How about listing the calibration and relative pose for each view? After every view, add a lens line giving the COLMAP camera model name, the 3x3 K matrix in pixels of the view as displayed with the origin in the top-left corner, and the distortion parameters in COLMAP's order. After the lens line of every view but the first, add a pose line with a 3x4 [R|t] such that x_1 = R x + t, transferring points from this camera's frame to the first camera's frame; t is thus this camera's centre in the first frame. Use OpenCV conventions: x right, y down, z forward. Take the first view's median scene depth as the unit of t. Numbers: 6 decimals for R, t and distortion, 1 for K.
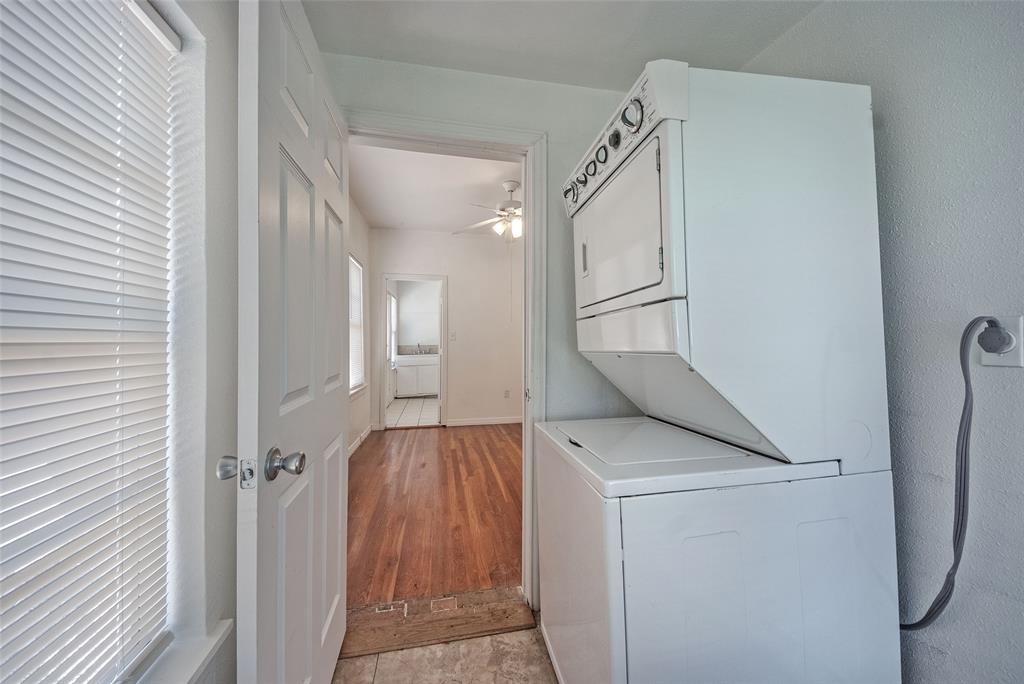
lens RADIAL K [[376.8, 0, 516.3], [0, 376.8, 343.2], [0, 0, 1]] dist [0.000543, -0.001288]
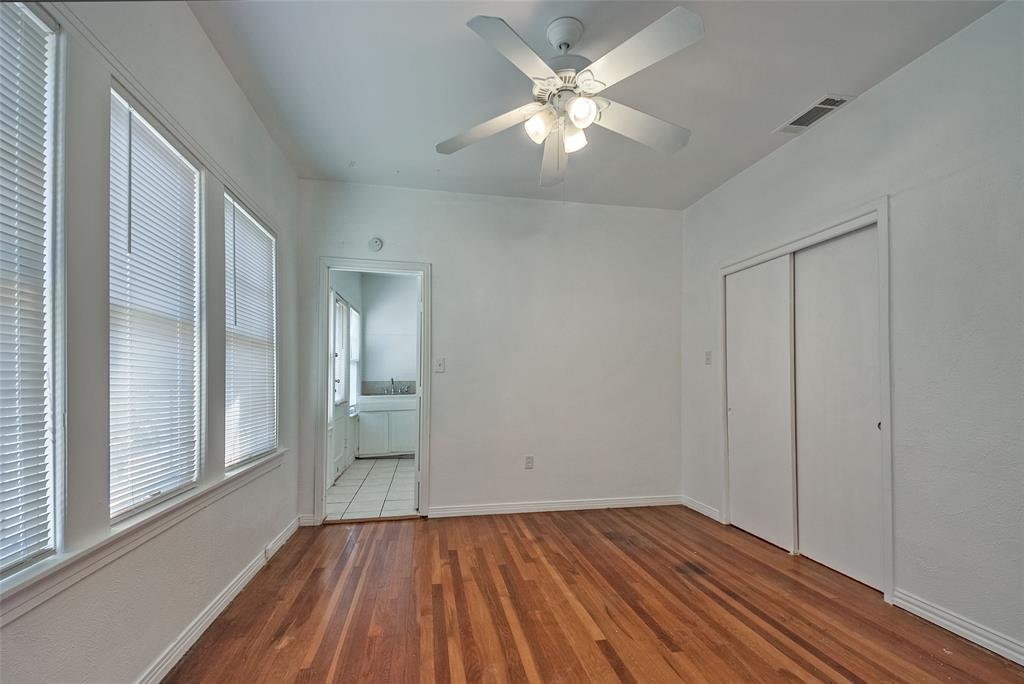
lens RADIAL K [[425.2, 0, 502.4], [0, 425.2, 378.9], [0, 0, 1]] dist [0.001544, -0.000044]
pose [[0.999541, 0.006156, -0.029649, -0.052952], [-0.006252, 0.999975, -0.003155, 0.004319], [0.029629, 0.003339, 0.999555, 0.352651]]
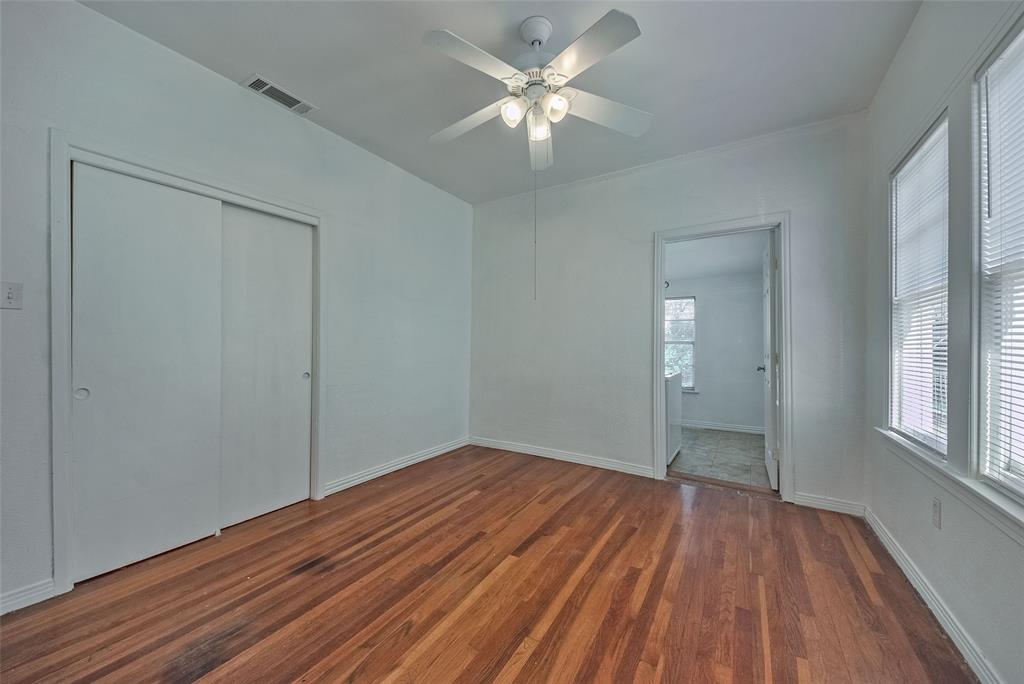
lens RADIAL K [[376.8, 0, 508.3], [0, 376.8, 342.5], [0, 0, 1]] dist [0.000543, -0.001288]
pose [[-0.722548, 0.001073, 0.691320, -0.249173], [0.001419, 0.999999, -0.000069, 0.003404], [-0.691320, 0.000931, -0.722549, 1.021658]]
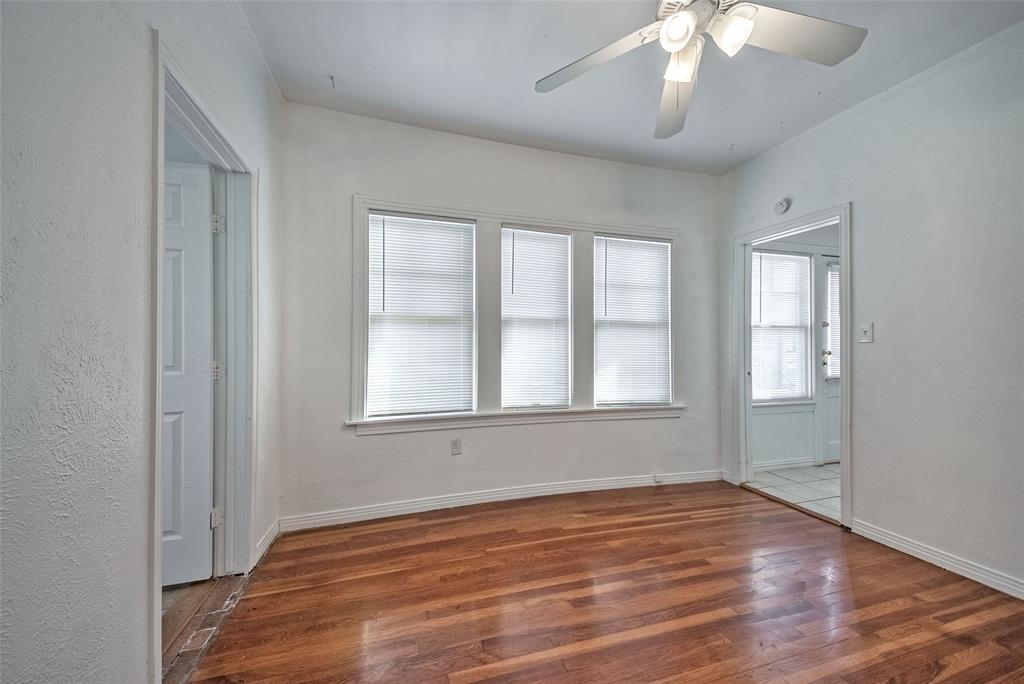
lens RADIAL K [[376.8, 0, 503.5], [0, 376.8, 341.6], [0, 0, 1]] dist [0.000543, -0.001288]
pose [[0.065835, -0.013101, -0.997745, 0.256871], [-0.010247, 0.999852, -0.013805, 0.002195], [0.997778, 0.011133, 0.065691, 0.573040]]
